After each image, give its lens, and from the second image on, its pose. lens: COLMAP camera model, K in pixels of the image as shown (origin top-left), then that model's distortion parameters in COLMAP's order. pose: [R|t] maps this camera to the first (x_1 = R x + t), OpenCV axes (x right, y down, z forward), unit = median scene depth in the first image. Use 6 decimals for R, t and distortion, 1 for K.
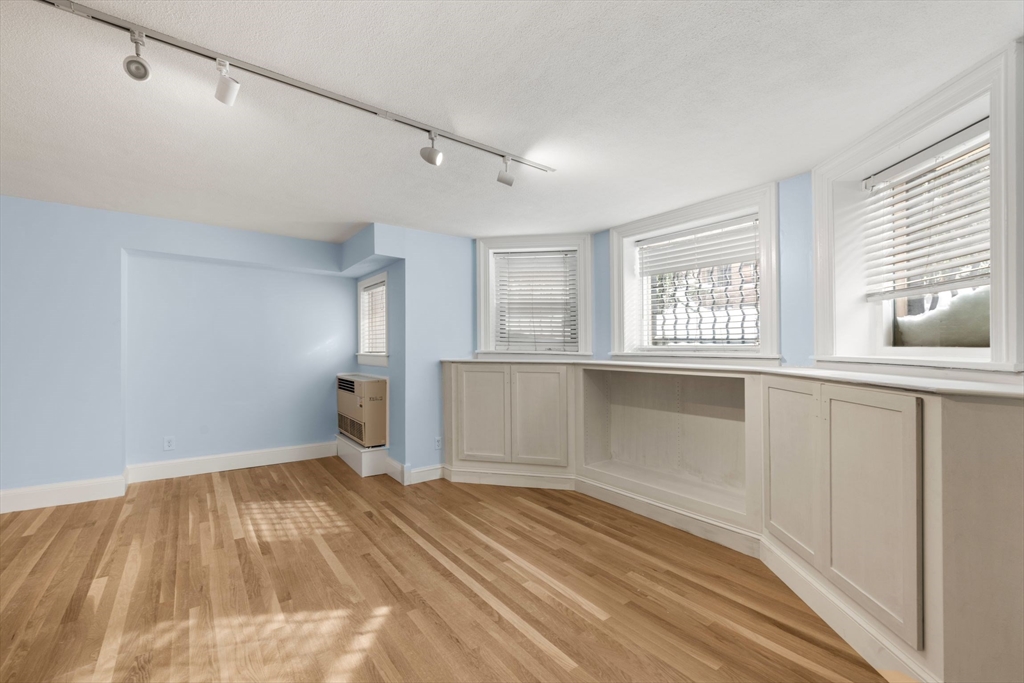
lens RADIAL K [[433.1, 0, 514.5], [0, 433.1, 343.2], [0, 0, 1]] dist [-0.000115, 0.000023]
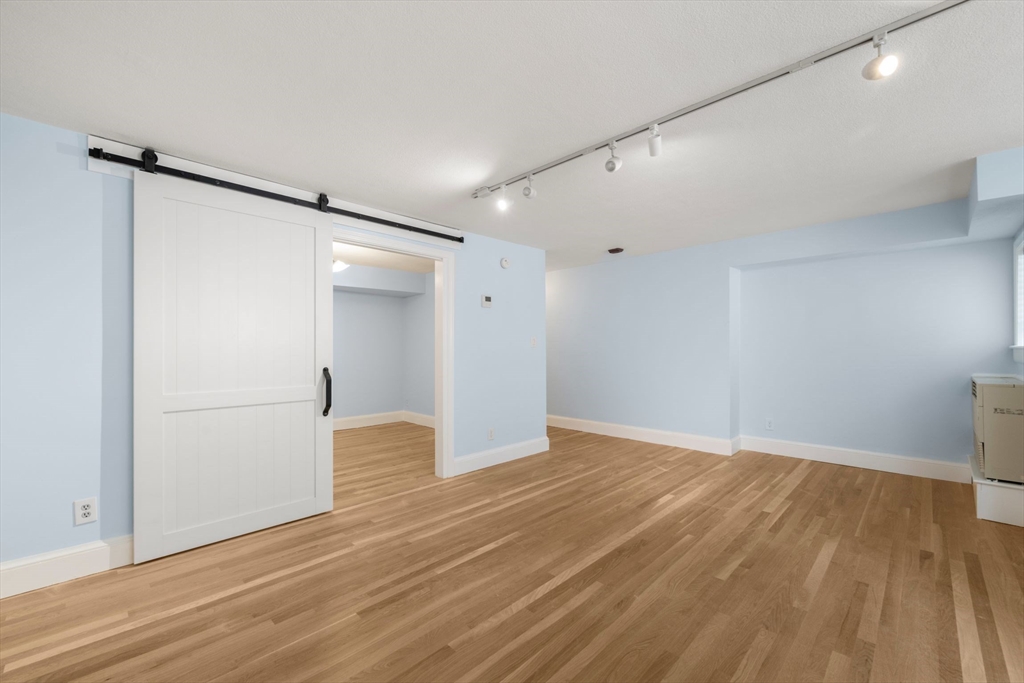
lens RADIAL K [[419.2, 0, 511.9], [0, 419.2, 348.9], [0, 0, 1]] dist [0.000445, 0.000203]
pose [[0.143569, -0.007342, -0.989613, 0.318508], [0.016689, 0.999848, -0.004997, 0.028386], [0.989500, -0.015799, 0.143670, 0.200612]]
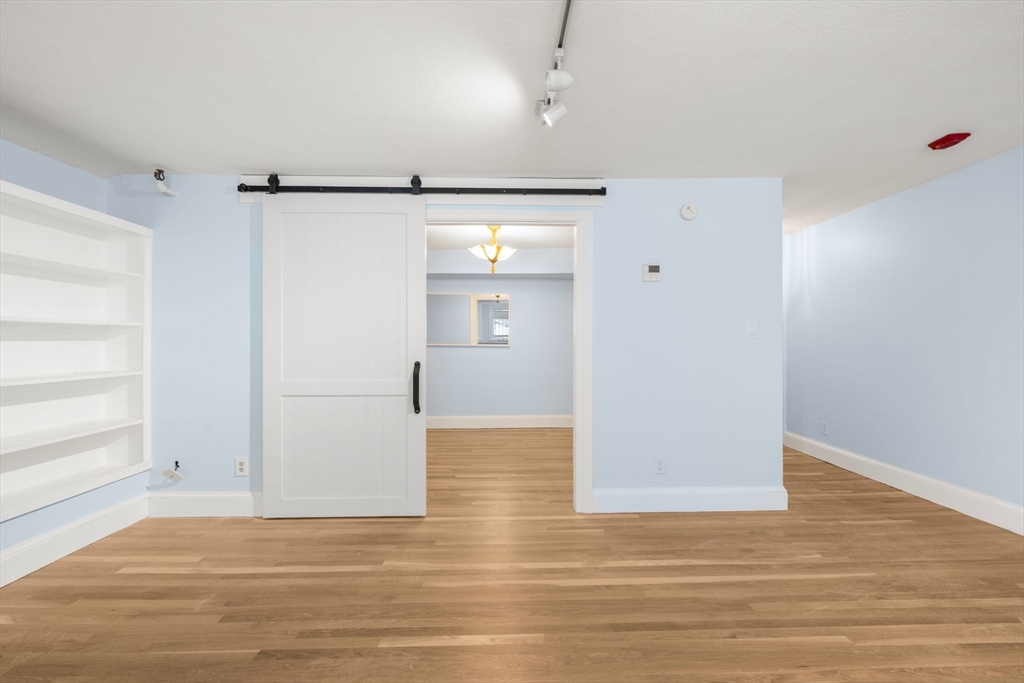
lens RADIAL K [[439.0, 0, 513.1], [0, 439.0, 343.6], [0, 0, 1]] dist [-0.000386, -0.000124]
pose [[-0.584519, -0.000458, -0.811380, -0.081523], [0.009197, 0.999932, -0.007191, 0.029577], [0.811328, -0.011666, -0.584475, 0.663827]]
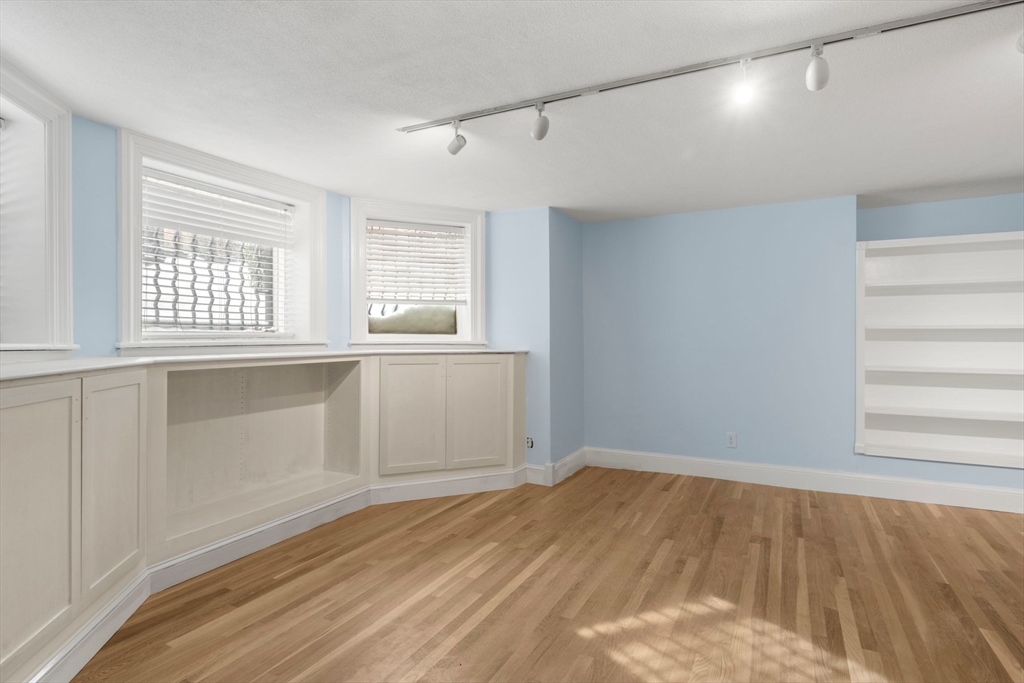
lens RADIAL K [[526.9, 0, 516.0], [0, 526.9, 333.9], [0, 0, 1]] dist [-0.003341, 0.000059]
pose [[-0.435001, -0.001243, 0.900429, -0.846037], [-0.010414, 0.999939, -0.003650, 0.007817], [-0.900370, -0.010965, -0.434987, 1.117538]]
